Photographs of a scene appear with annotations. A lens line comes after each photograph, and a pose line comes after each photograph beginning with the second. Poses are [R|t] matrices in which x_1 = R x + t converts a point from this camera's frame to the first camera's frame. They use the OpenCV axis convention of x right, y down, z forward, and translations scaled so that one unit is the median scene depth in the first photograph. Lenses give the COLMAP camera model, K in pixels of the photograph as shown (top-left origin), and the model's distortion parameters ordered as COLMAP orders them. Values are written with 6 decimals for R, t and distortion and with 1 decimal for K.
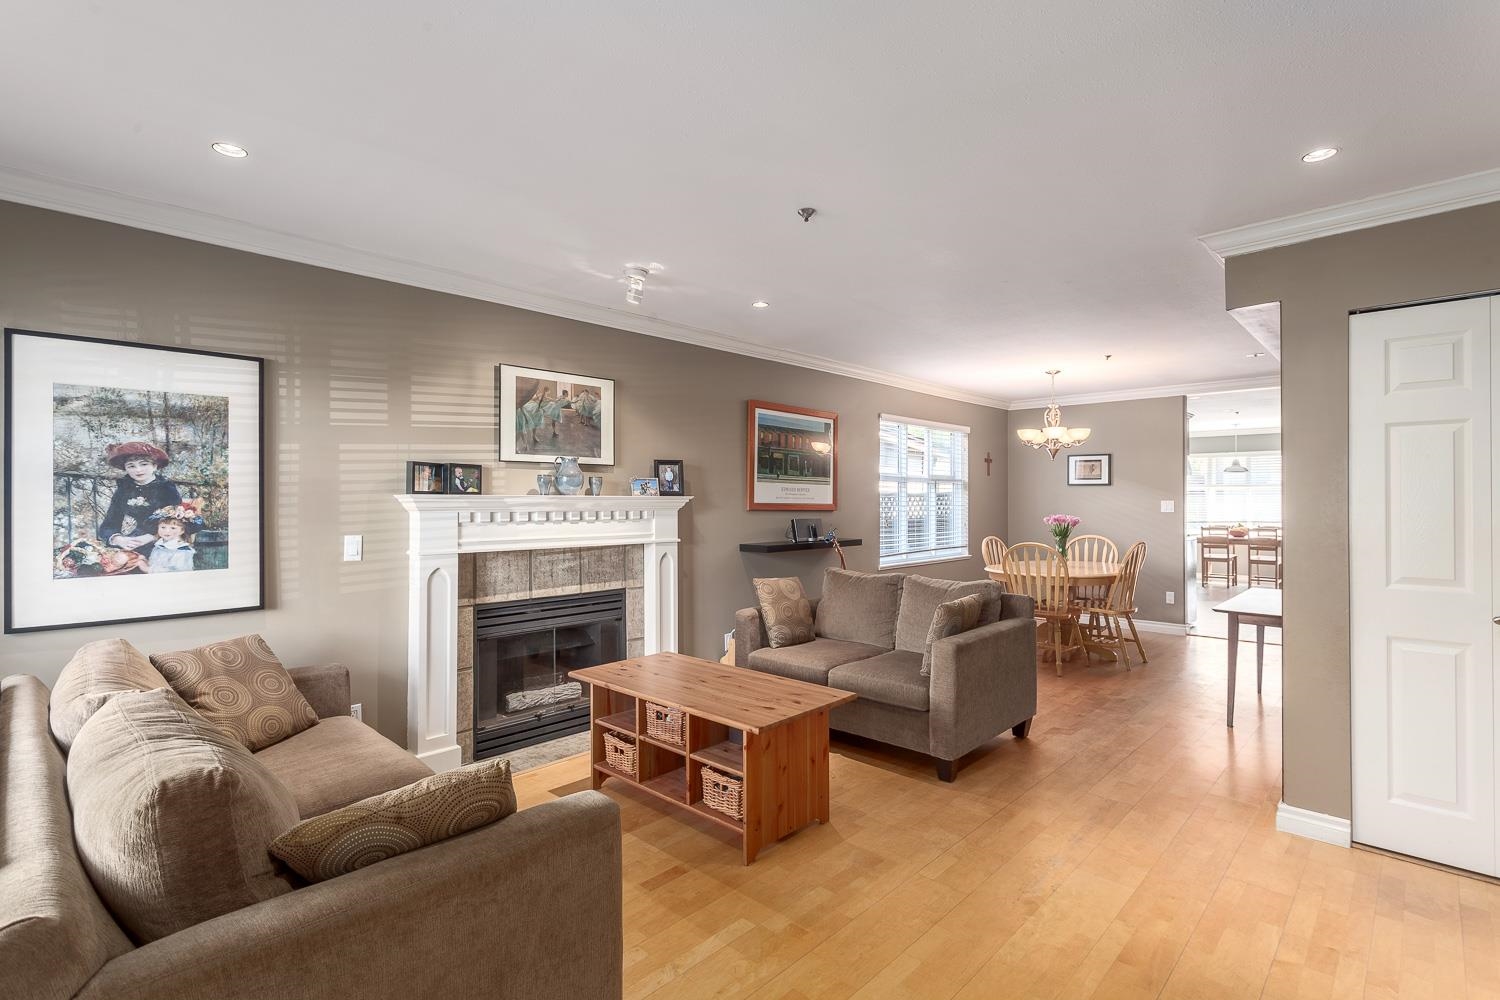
lens RADIAL K [[707.2, 0, 757.0], [0, 707.2, 488.4], [0, 0, 1]] dist [0.001568, -0.000079]
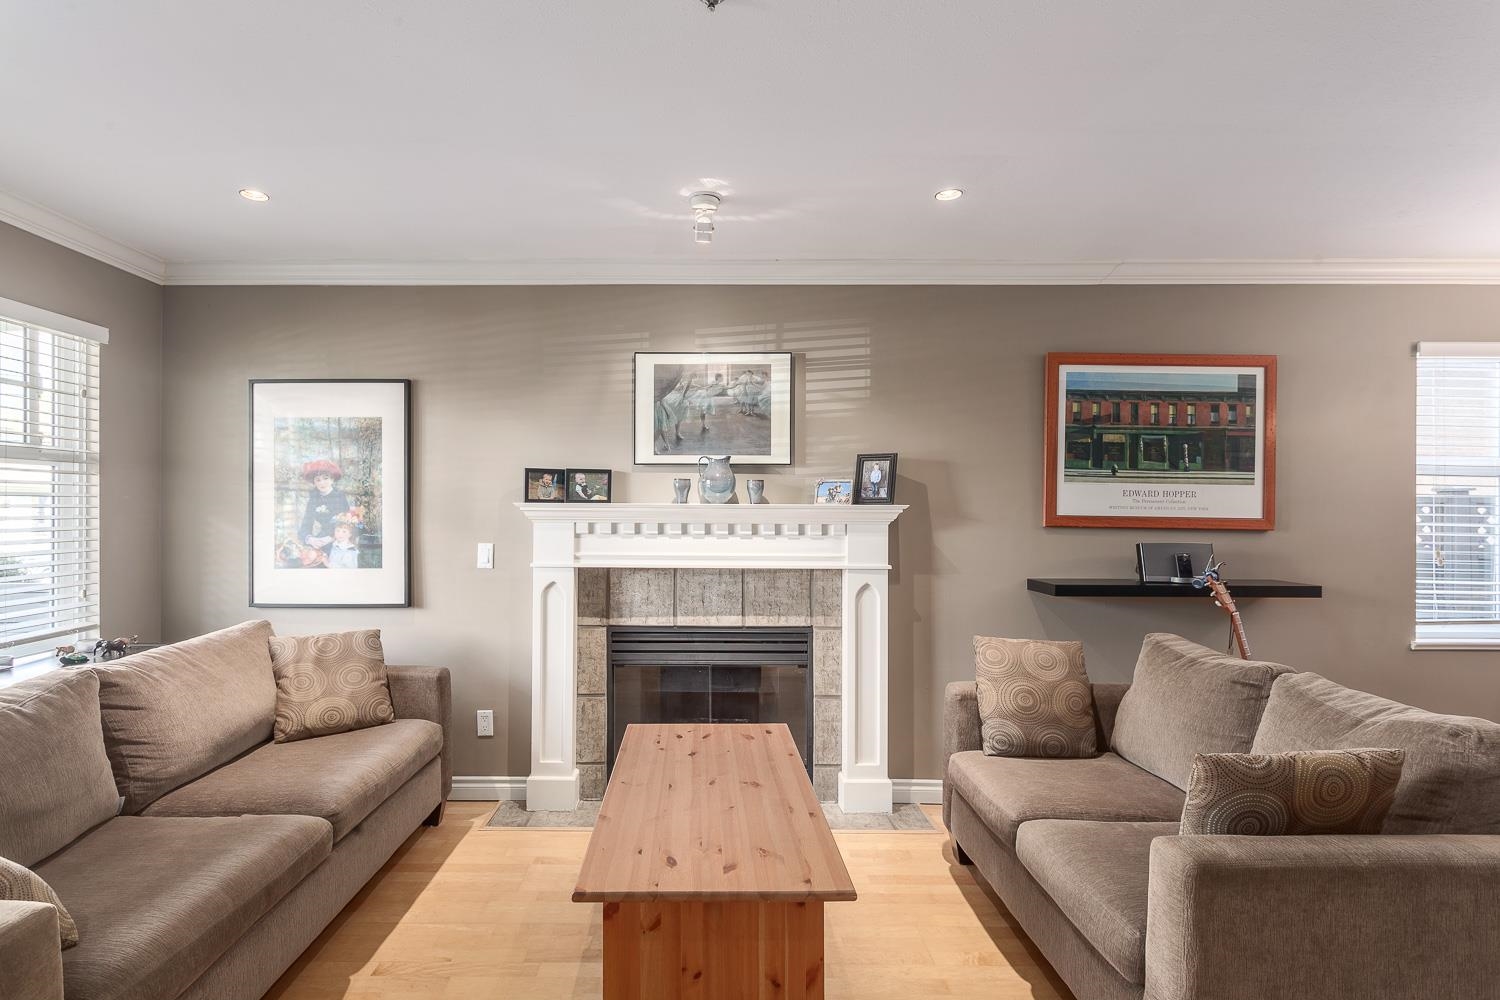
lens RADIAL K [[738.3, 0, 700.2], [0, 738.3, 502.3], [0, 0, 1]] dist [-0.002839, 0.000376]
pose [[0.683051, -0.001220, -0.730370, 0.340630], [0.008076, 0.999950, 0.005882, 0.003260], [0.730326, -0.009916, 0.683027, 0.415948]]
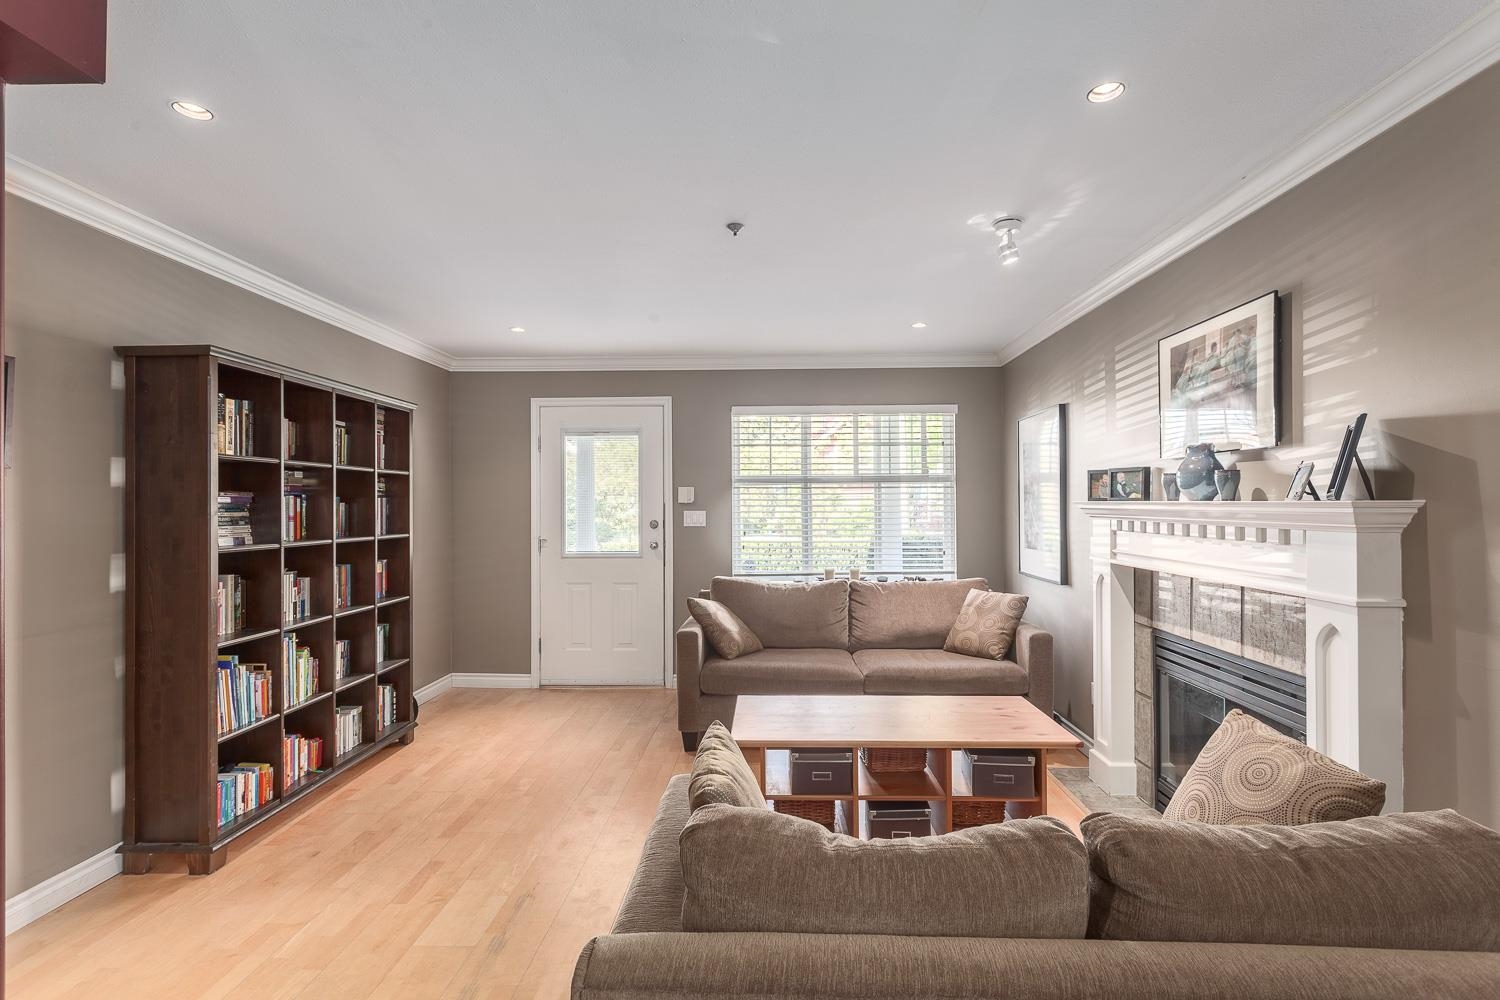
lens RADIAL K [[712.9, 0, 752.6], [0, 712.9, 498.2], [0, 0, 1]] dist [0.001074, 0.000507]
pose [[-0.747317, -0.002277, -0.664464, 0.513683], [0.015306, 0.999670, -0.020640, 0.015143], [0.664291, -0.025595, -0.747036, 1.241812]]
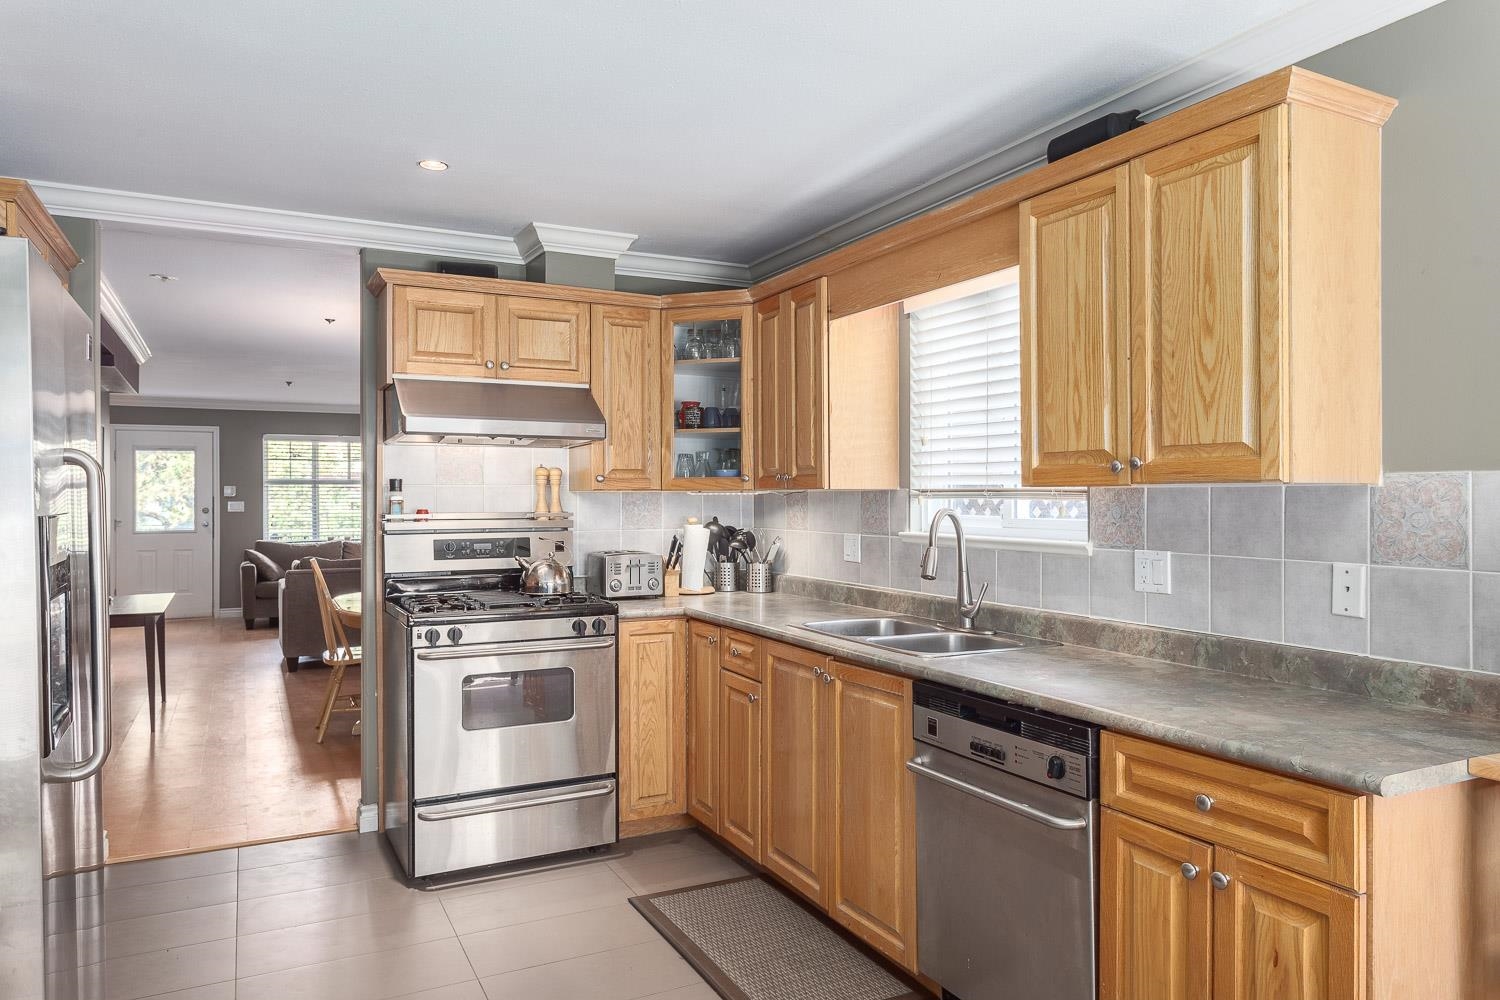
lens RADIAL K [[979.1, 0, 750.0], [0, 979.1, 500.0], [0, 0, 1]] dist [0.008950, 0.001218]
pose [[-0.327574, 0.004551, -0.944814, 1.936249], [0.015769, 0.999875, -0.000651, 0.031018], [0.944694, -0.015113, -0.327605, 2.535099]]
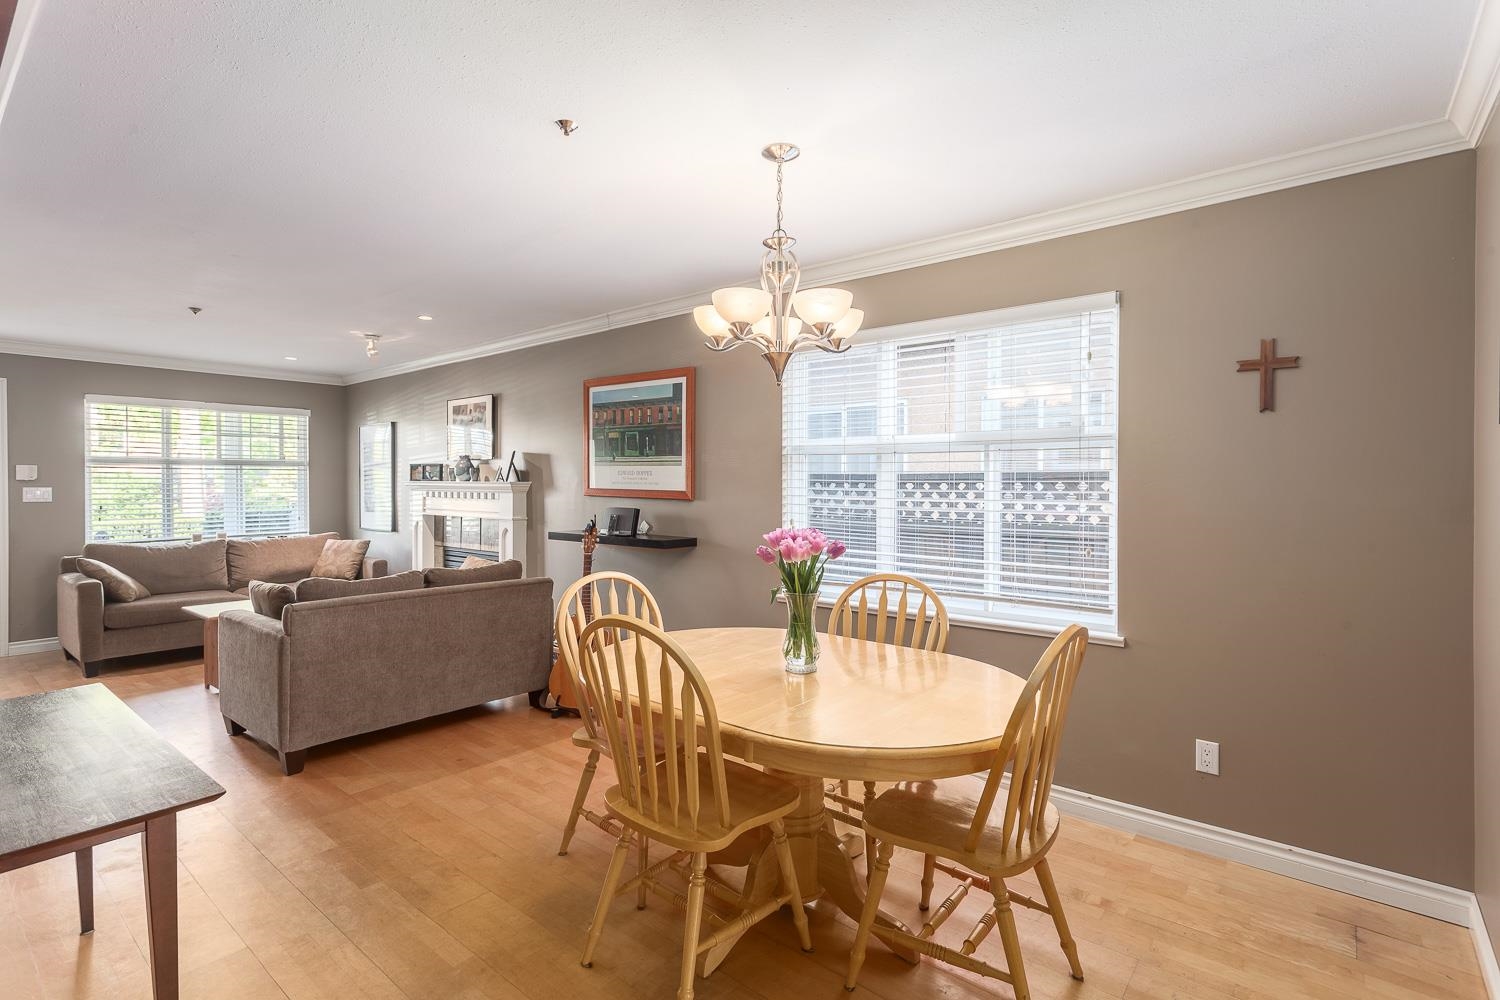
lens RADIAL K [[707.2, 0, 757.0], [0, 707.2, 488.4], [0, 0, 1]] dist [0.001568, -0.000079]
pose [[0.076813, 0.007759, -0.997015, 1.260937], [0.015025, 0.999847, 0.008939, 0.020632], [0.996932, -0.015666, 0.076684, 1.512634]]
